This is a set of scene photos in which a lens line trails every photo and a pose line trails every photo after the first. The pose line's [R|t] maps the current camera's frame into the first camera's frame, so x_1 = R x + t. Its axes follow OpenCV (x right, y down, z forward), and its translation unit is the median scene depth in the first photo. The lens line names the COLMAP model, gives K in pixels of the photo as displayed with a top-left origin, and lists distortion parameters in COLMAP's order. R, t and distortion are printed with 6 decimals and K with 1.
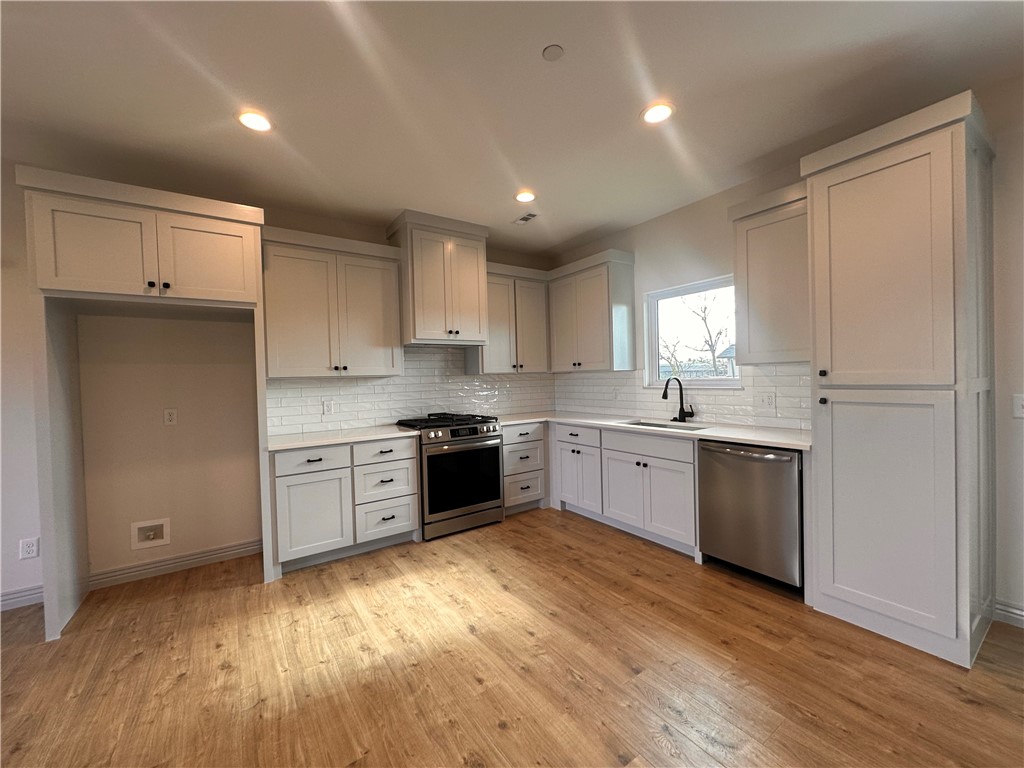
lens RADIAL K [[410.0, 0, 512.0], [0, 410.0, 384.0], [0, 0, 1]] dist [-0.000629, 0.000391]
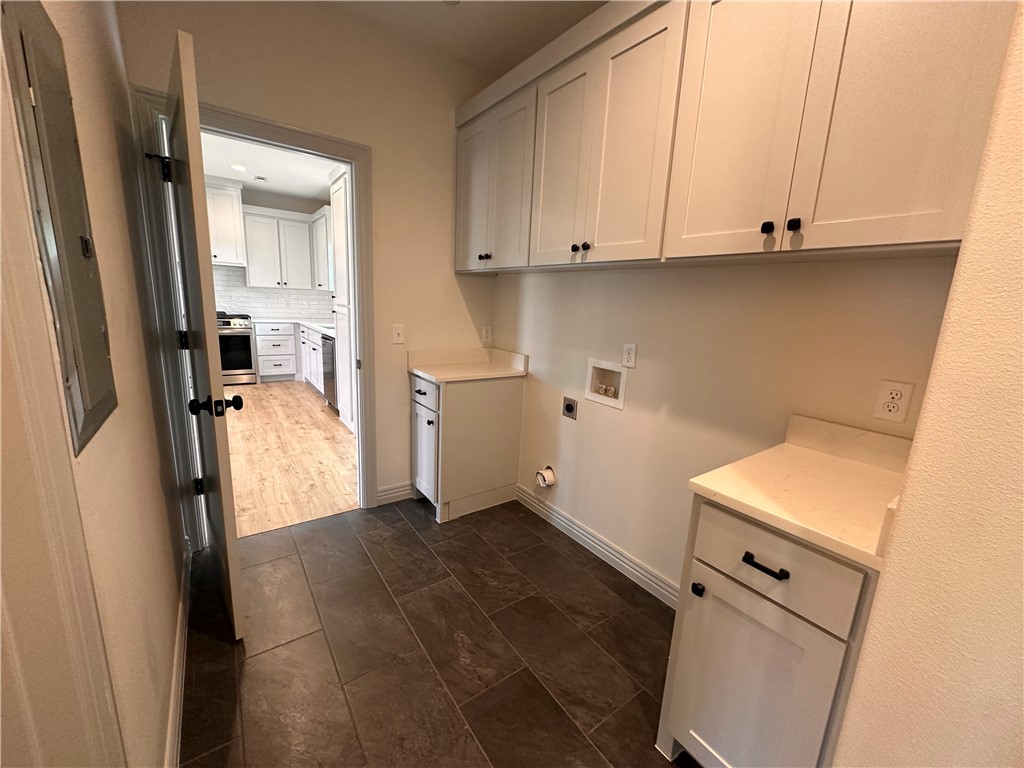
lens RADIAL K [[410.0, 0, 512.0], [0, 410.0, 384.0], [0, 0, 1]] dist [-0.000629, 0.000391]
pose [[0.996925, 0.069405, 0.036374, 0.984454], [-0.074852, 0.980806, 0.180049, -0.020618], [-0.023180, -0.182218, 0.982985, -0.616240]]
